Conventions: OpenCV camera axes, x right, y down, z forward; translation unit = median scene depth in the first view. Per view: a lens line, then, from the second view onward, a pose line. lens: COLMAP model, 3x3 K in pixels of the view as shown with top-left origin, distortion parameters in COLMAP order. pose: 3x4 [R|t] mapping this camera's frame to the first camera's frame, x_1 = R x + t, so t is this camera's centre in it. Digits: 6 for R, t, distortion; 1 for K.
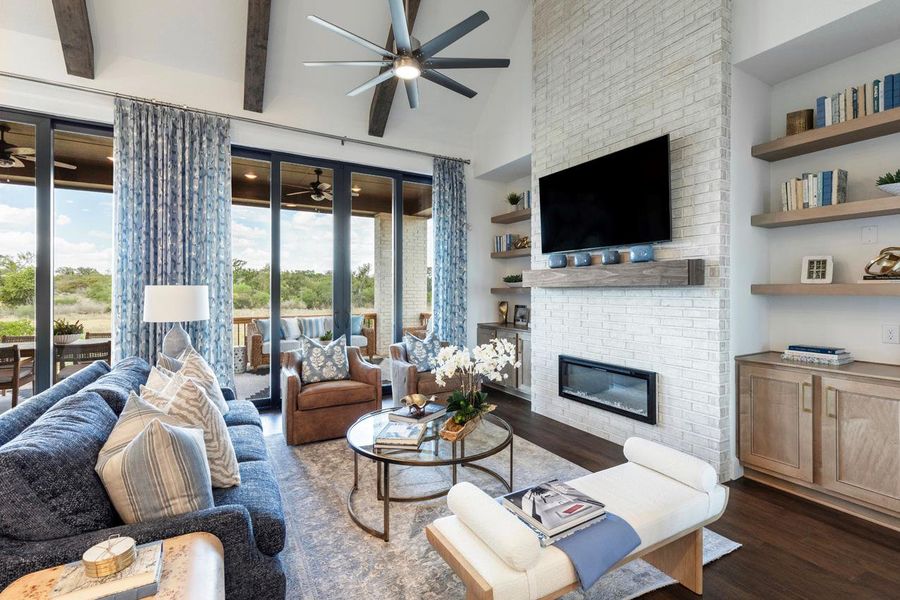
lens RADIAL K [[410.9, 0, 448.8], [0, 410.9, 294.0], [0, 0, 1]] dist [0.001218, -0.000083]
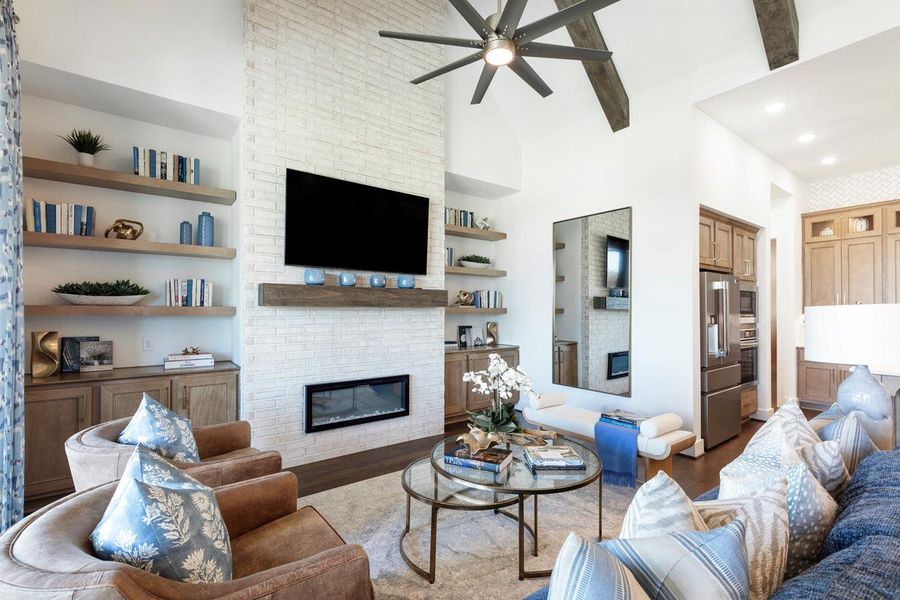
lens RADIAL K [[406.8, 0, 461.6], [0, 406.8, 311.5], [0, 0, 1]] dist [0.003963, 0.000017]
pose [[-0.143655, -0.001570, 0.989627, -0.637112], [0.006635, 0.999975, 0.002549, -0.006644], [-0.989606, 0.006932, -0.143641, 0.823741]]
